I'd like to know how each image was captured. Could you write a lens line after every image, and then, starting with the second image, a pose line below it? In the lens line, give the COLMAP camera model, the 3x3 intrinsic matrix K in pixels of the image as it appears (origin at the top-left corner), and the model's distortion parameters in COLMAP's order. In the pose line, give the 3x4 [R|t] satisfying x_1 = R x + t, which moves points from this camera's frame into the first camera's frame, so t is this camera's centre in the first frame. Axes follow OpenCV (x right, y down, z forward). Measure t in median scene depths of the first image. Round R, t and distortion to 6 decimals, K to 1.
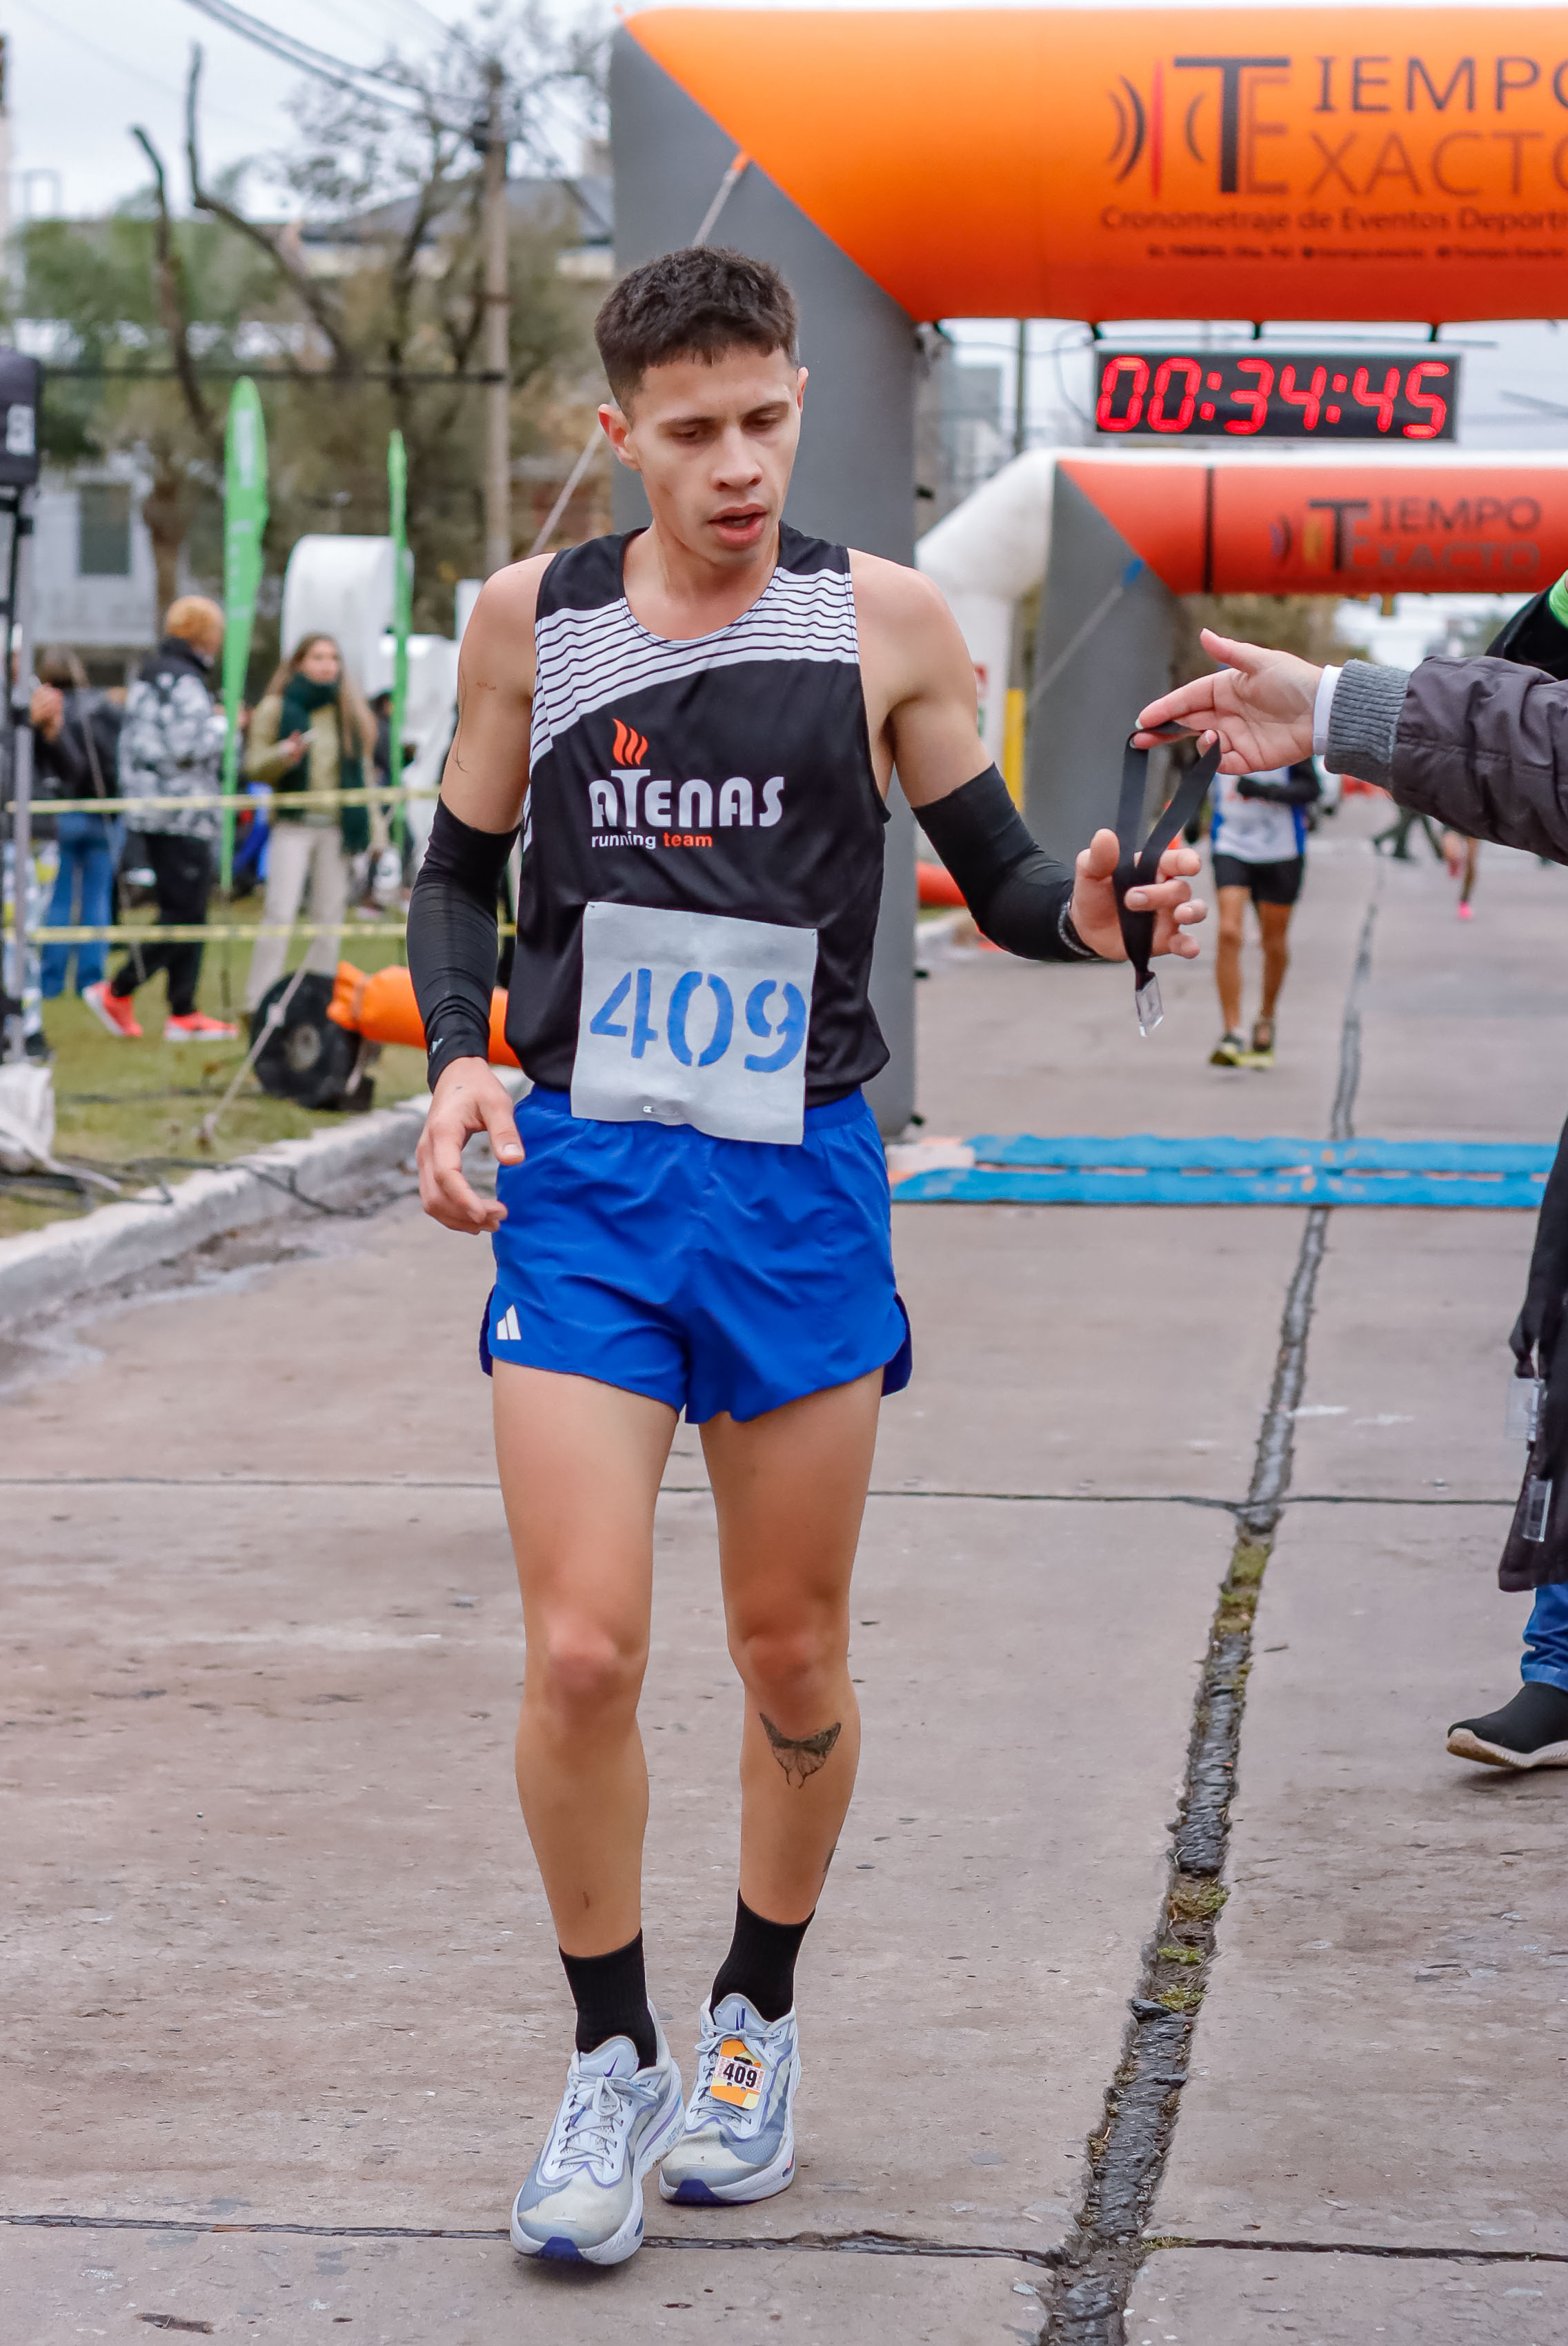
lens RADIAL K [[5287.5, 0, 784.0], [0, 5287.5, 1173.0], [0, 0, 1]] dist [-0.018900, 0.115768]
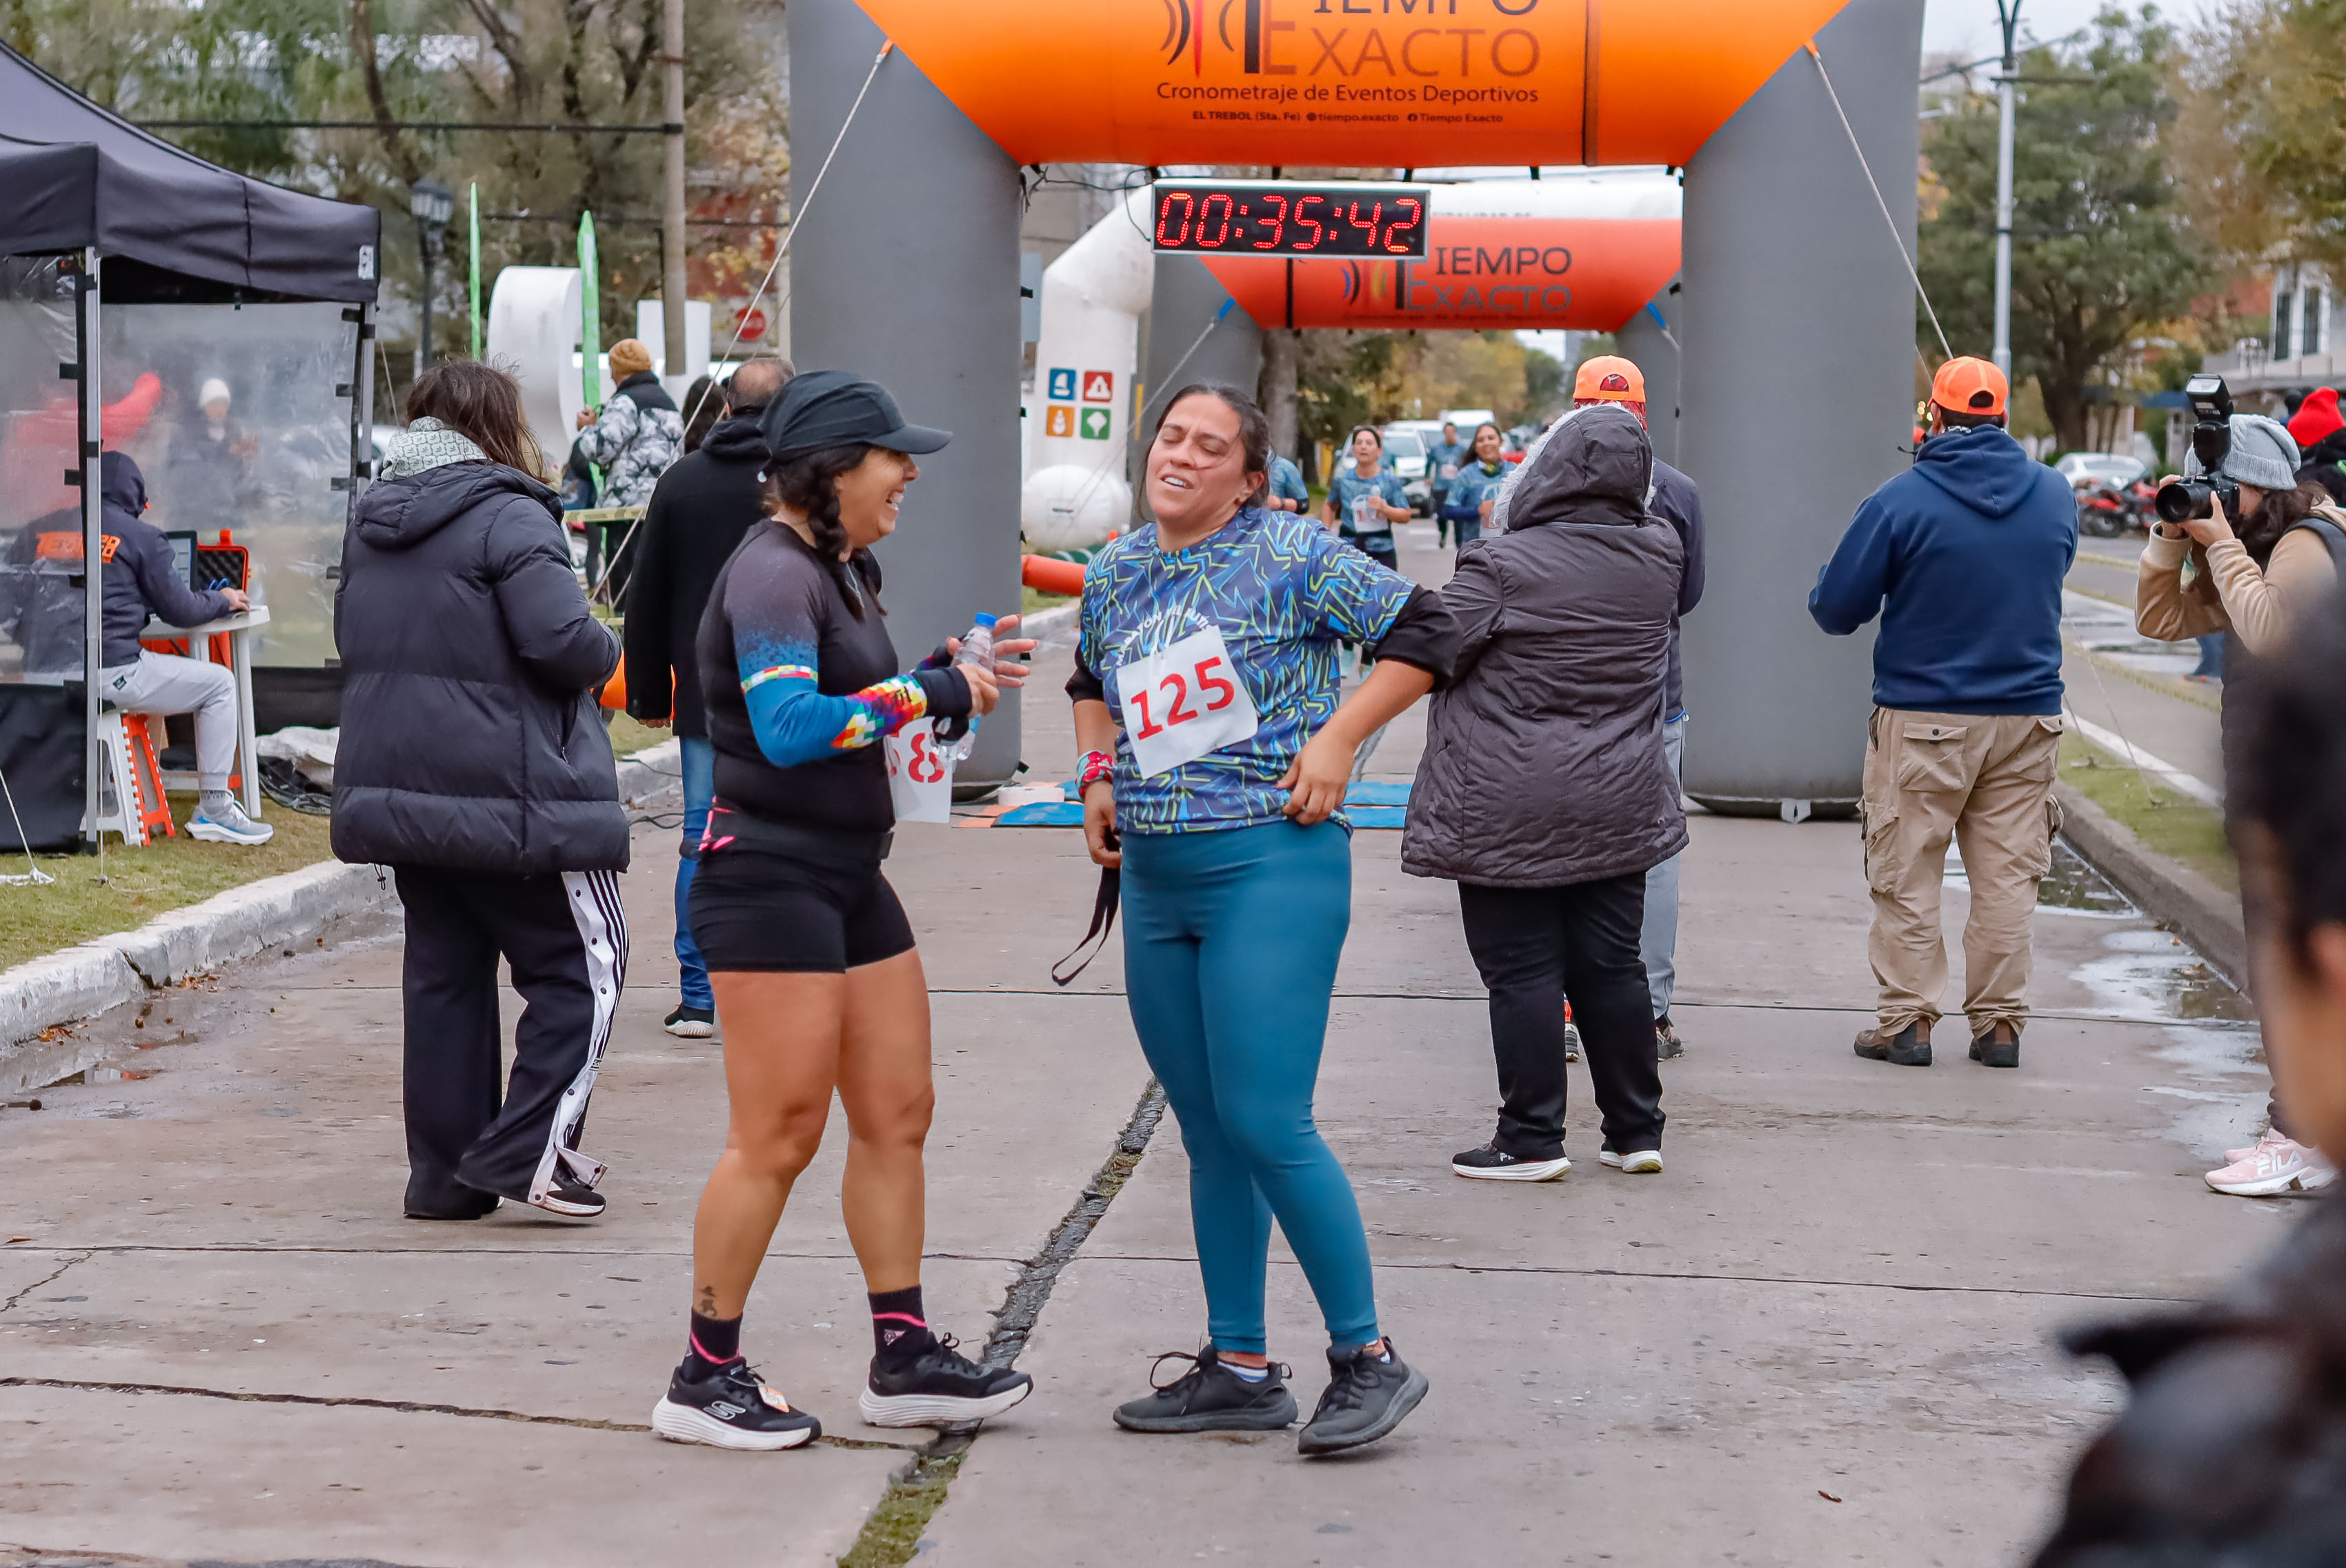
lens RADIAL K [[5287.5, 0, 1173.0], [0, 5287.5, 784.0], [0, 0, 1]] dist [-0.018900, 0.115768]
pose [[0.998999, -0.001197, 0.044711, 0.004179], [0.001723, 0.999930, -0.011714, 0.010279], [-0.044694, 0.011780, 0.998931, -0.332869]]
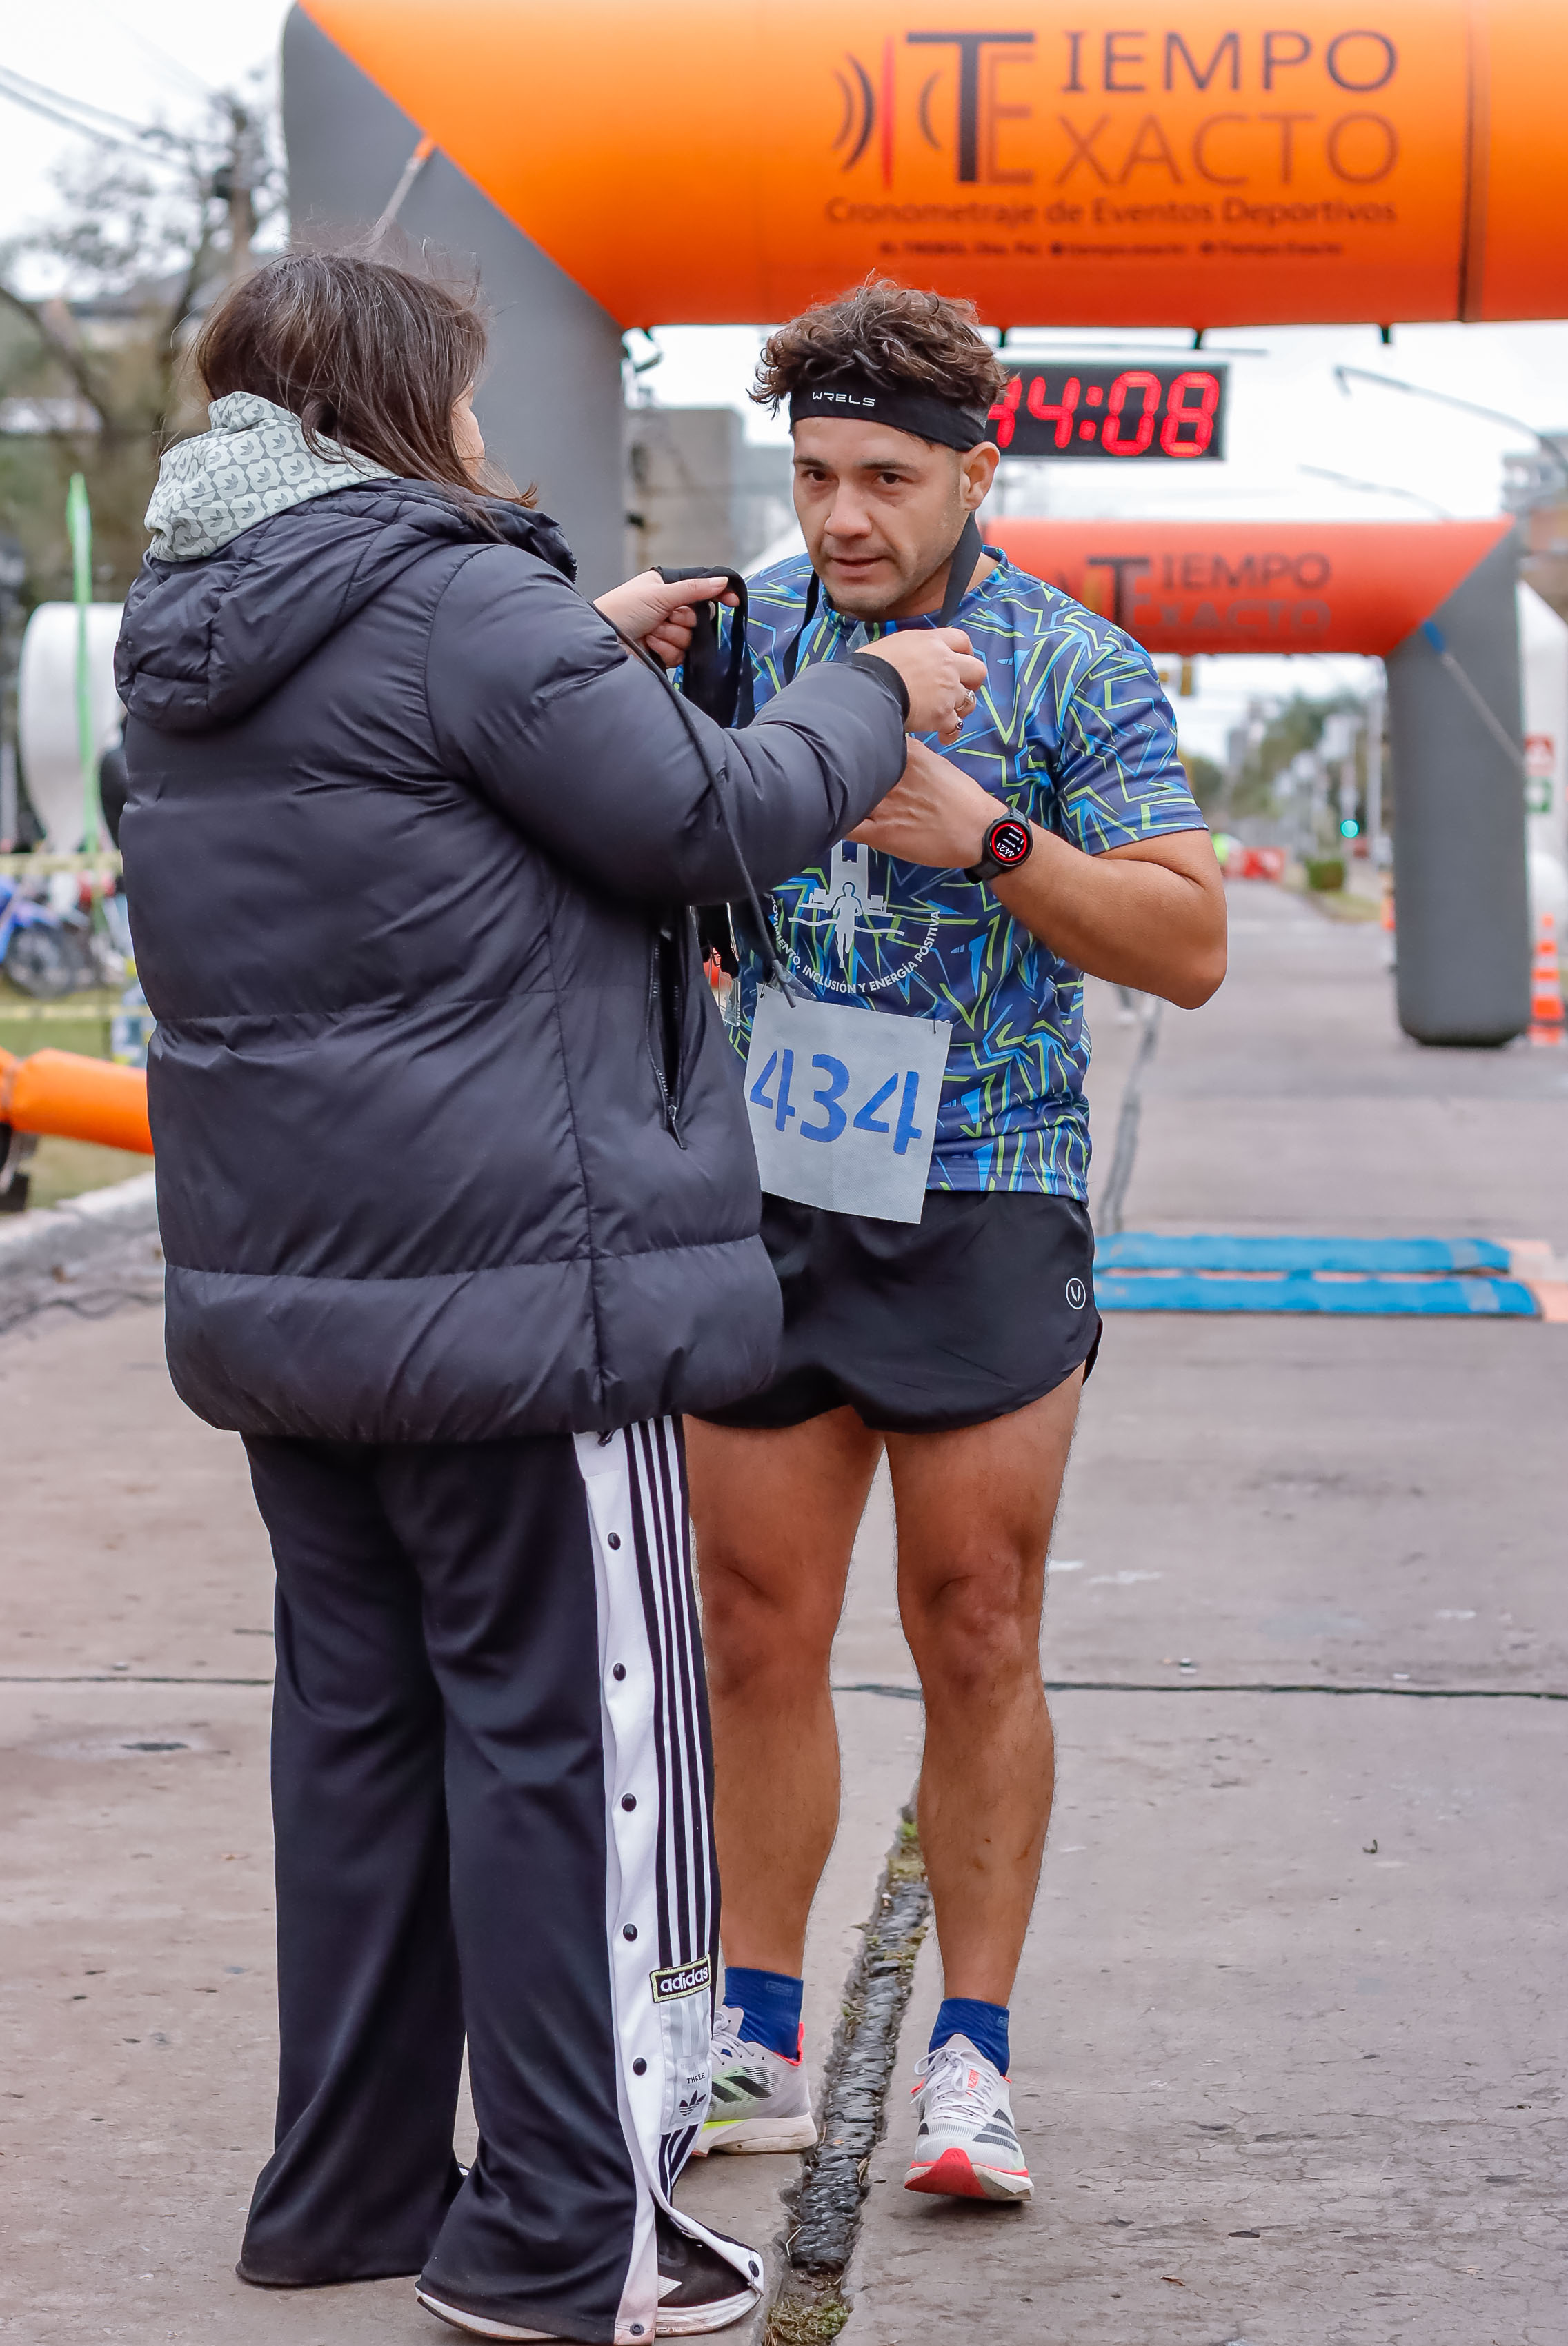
lens RADIAL K [[5287.5, 0, 784.0], [0, 5287.5, 1173.0], [0, 0, 1]] dist [-0.018900, 0.115768]
pose [[0.999322, -0.007127, 0.036113, 0.019212], [0.007719, 0.999838, -0.016279, -0.002747], [-0.035992, 0.016546, 0.999215, 0.106219]]
